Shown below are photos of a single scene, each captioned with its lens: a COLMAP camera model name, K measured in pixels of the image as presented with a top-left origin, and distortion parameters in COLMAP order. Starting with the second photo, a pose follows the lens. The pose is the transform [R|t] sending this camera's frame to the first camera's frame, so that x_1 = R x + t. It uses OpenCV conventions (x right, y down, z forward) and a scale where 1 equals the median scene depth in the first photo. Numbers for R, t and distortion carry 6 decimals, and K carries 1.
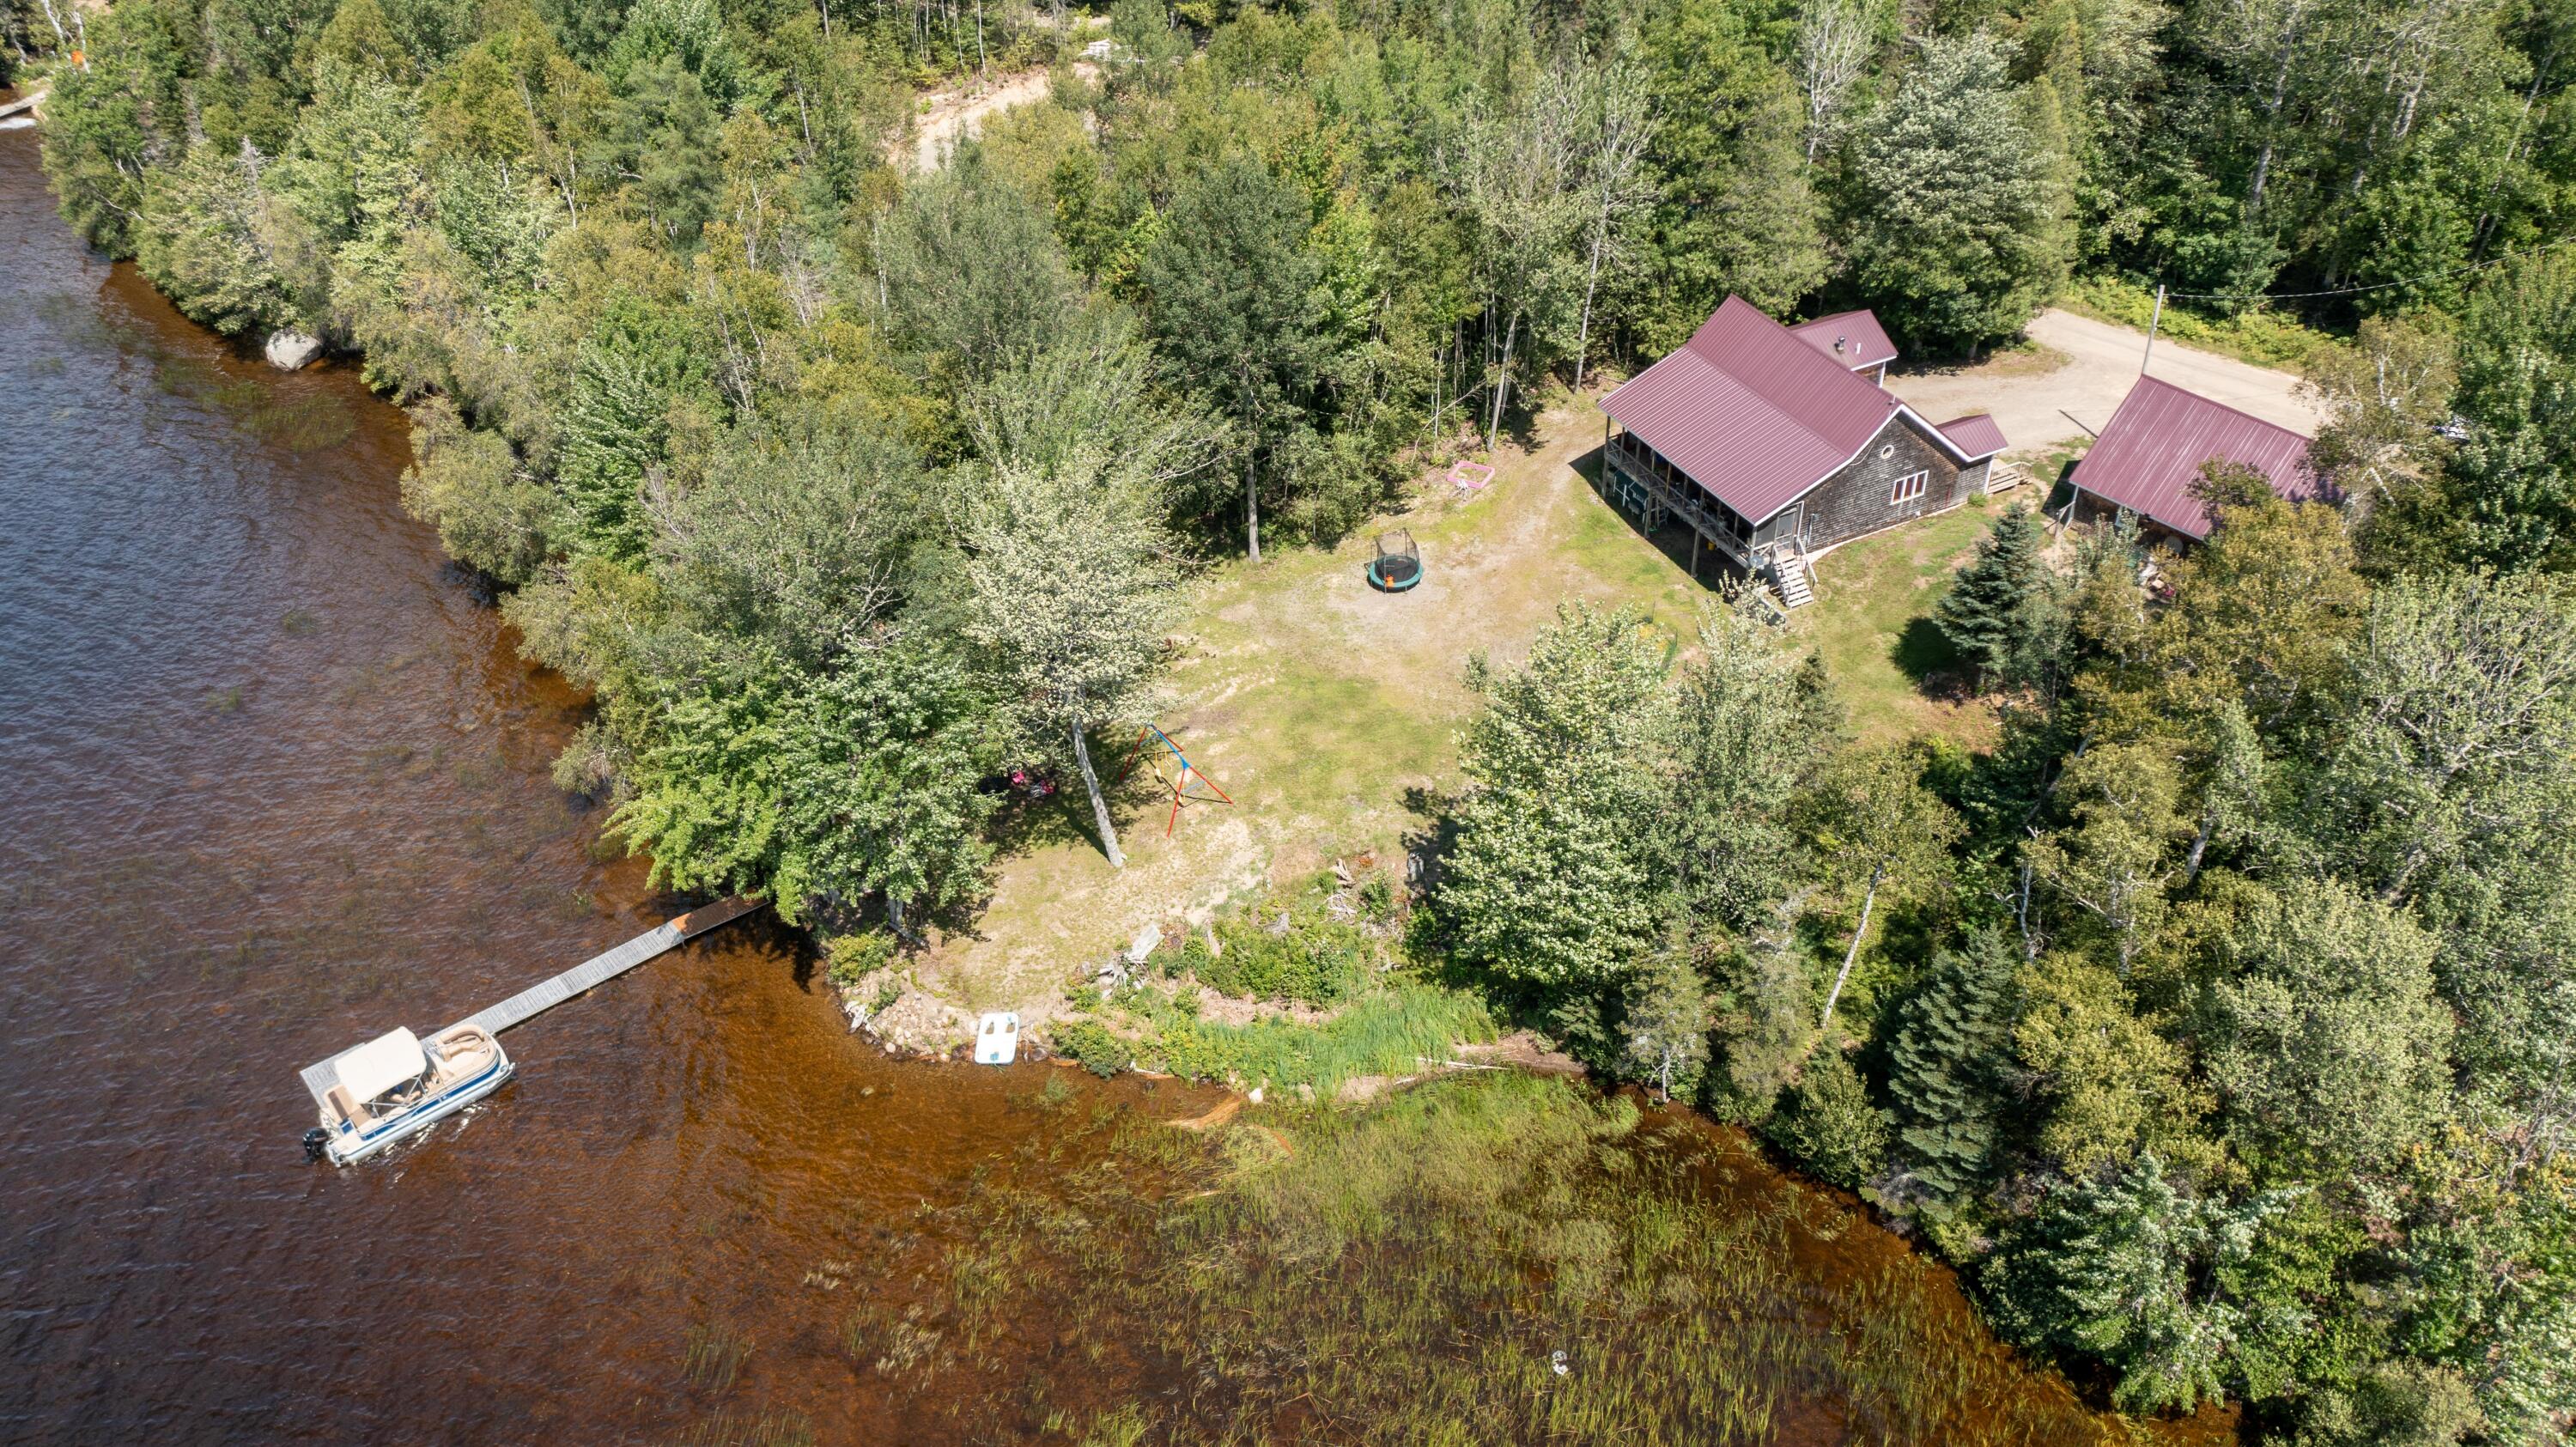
lens RADIAL K [[2127.4, 0, 1273.7], [0, 2127.4, 727.3], [0, 0, 1]] dist [0.001439, -0.014107]
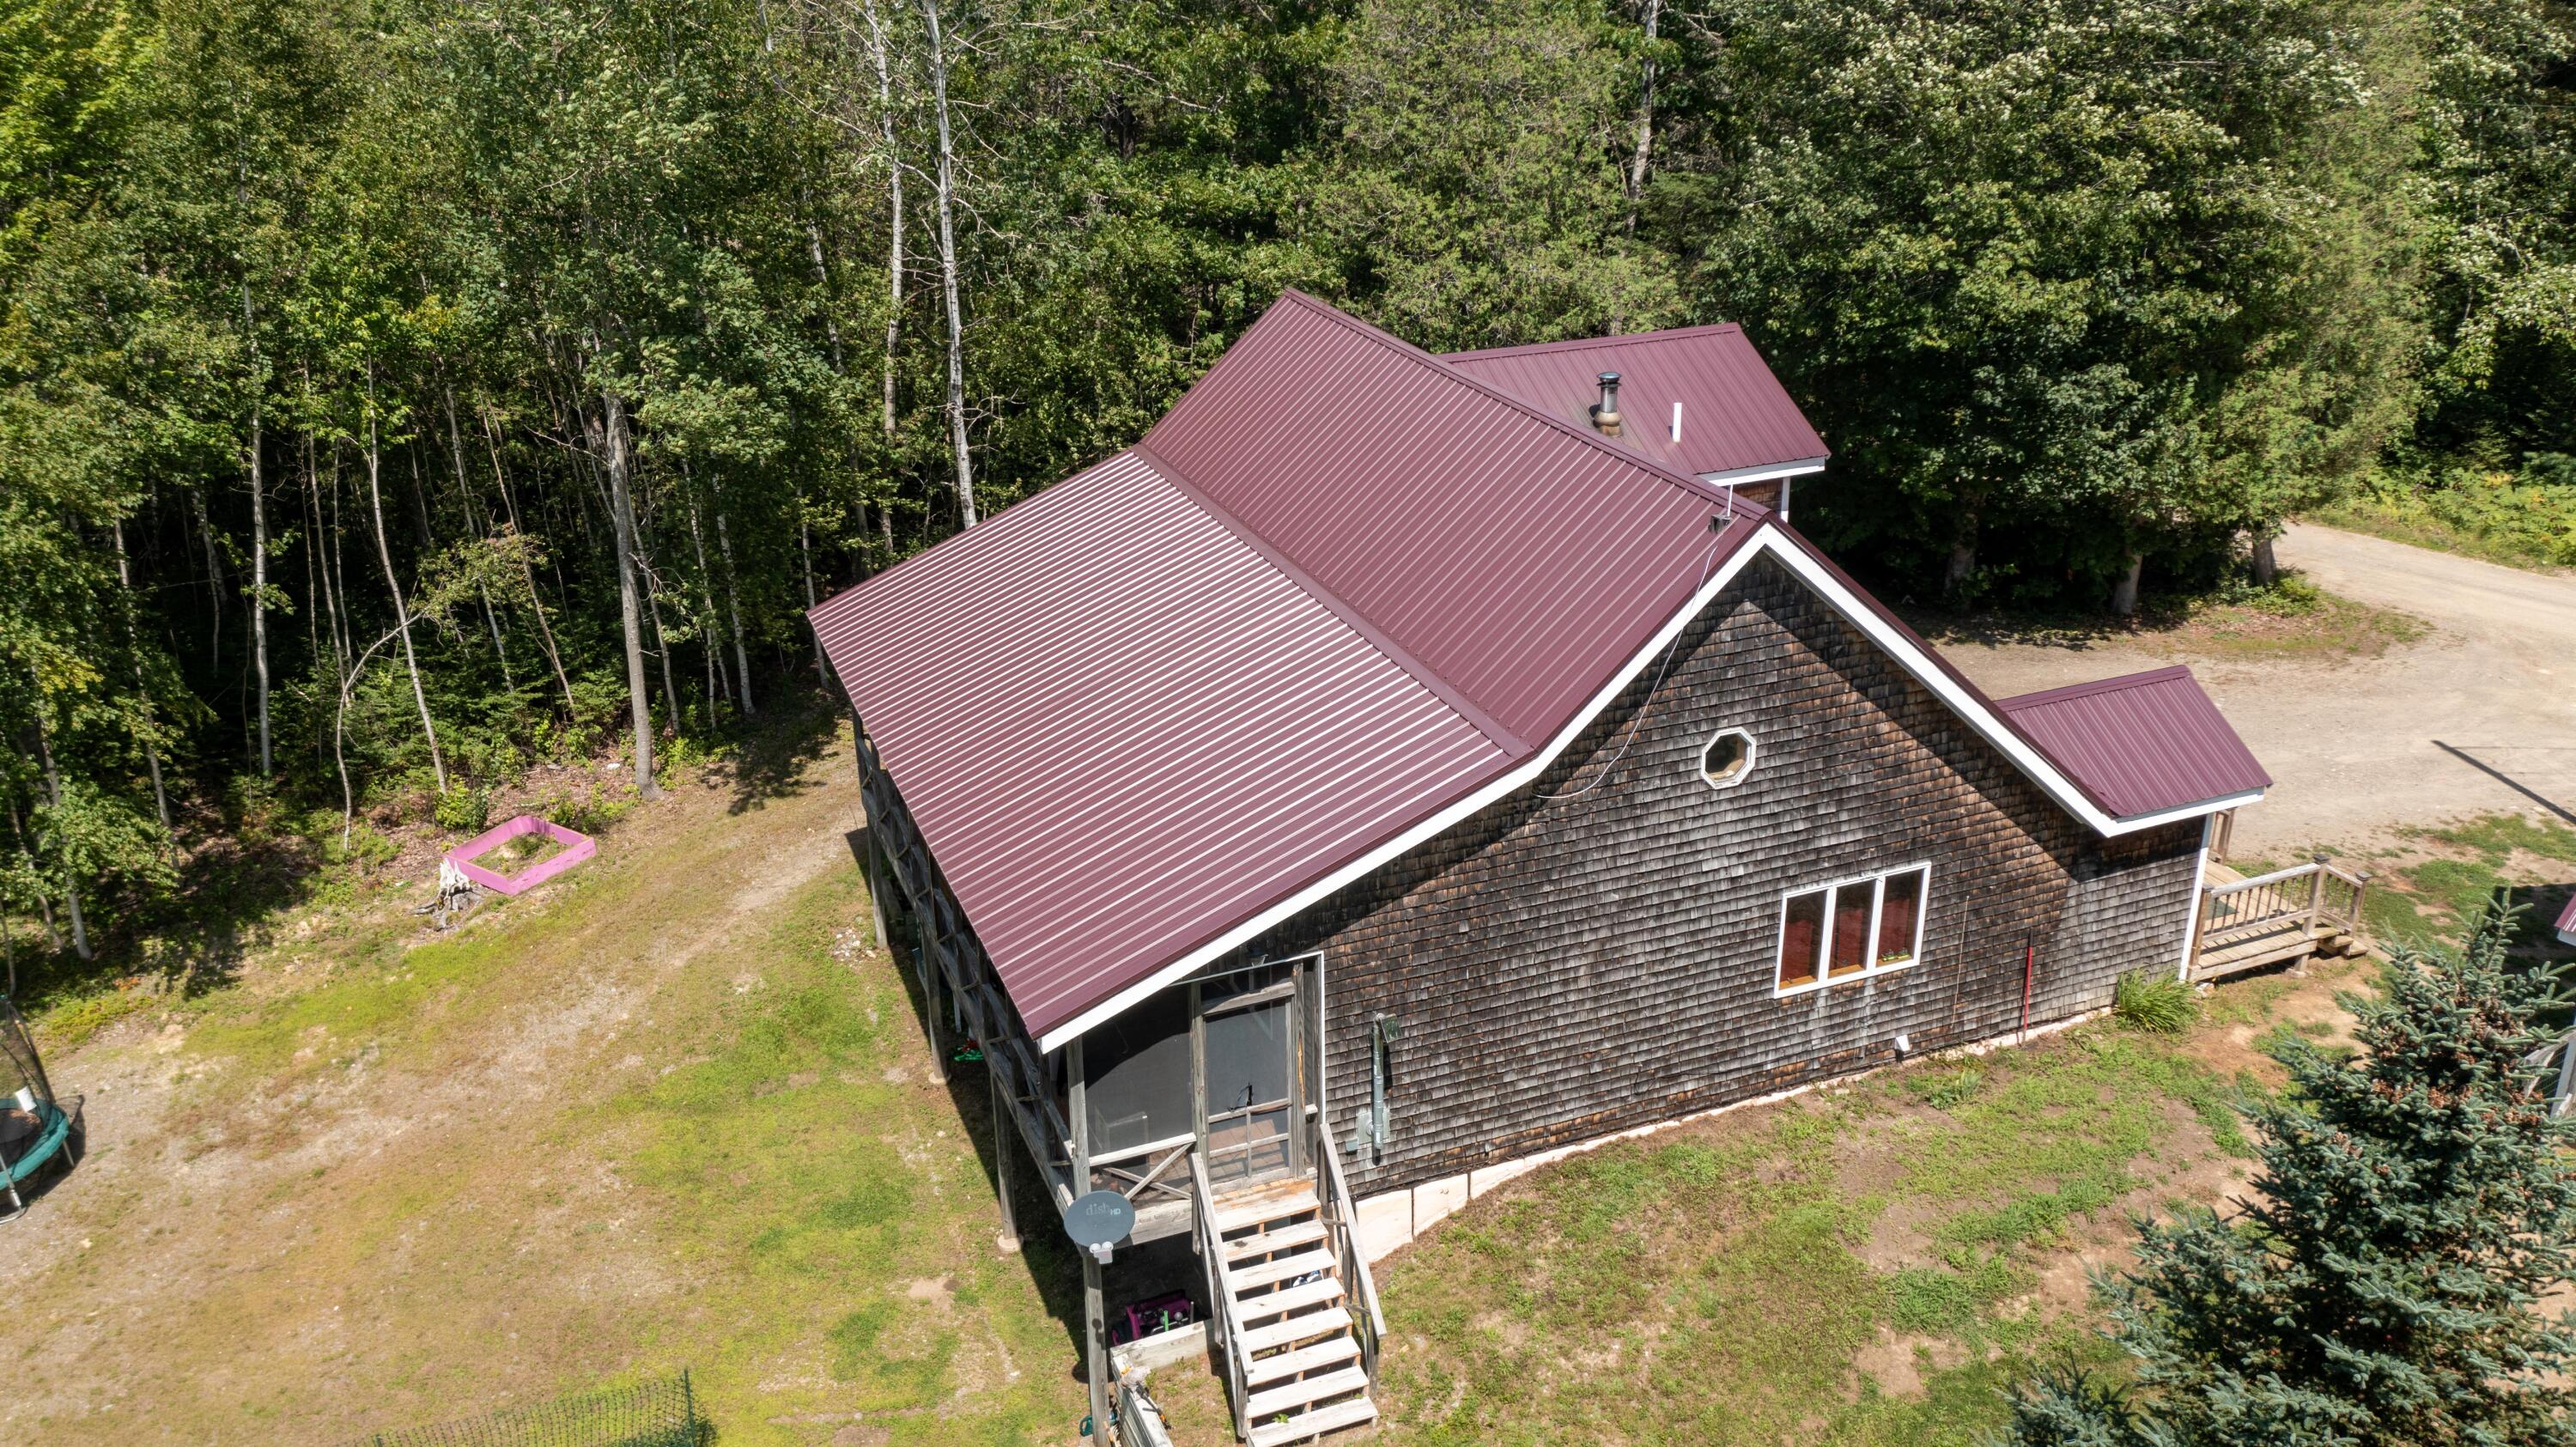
lens RADIAL K [[2127.4, 0, 1300.0], [0, 2127.4, 709.3], [0, 0, 1]] dist [0.001439, -0.014107]
pose [[0.996260, 0.042418, -0.075272, 0.239032], [-0.060037, 0.966370, -0.250048, -0.068995], [0.062134, 0.253633, 0.965303, 0.715808]]
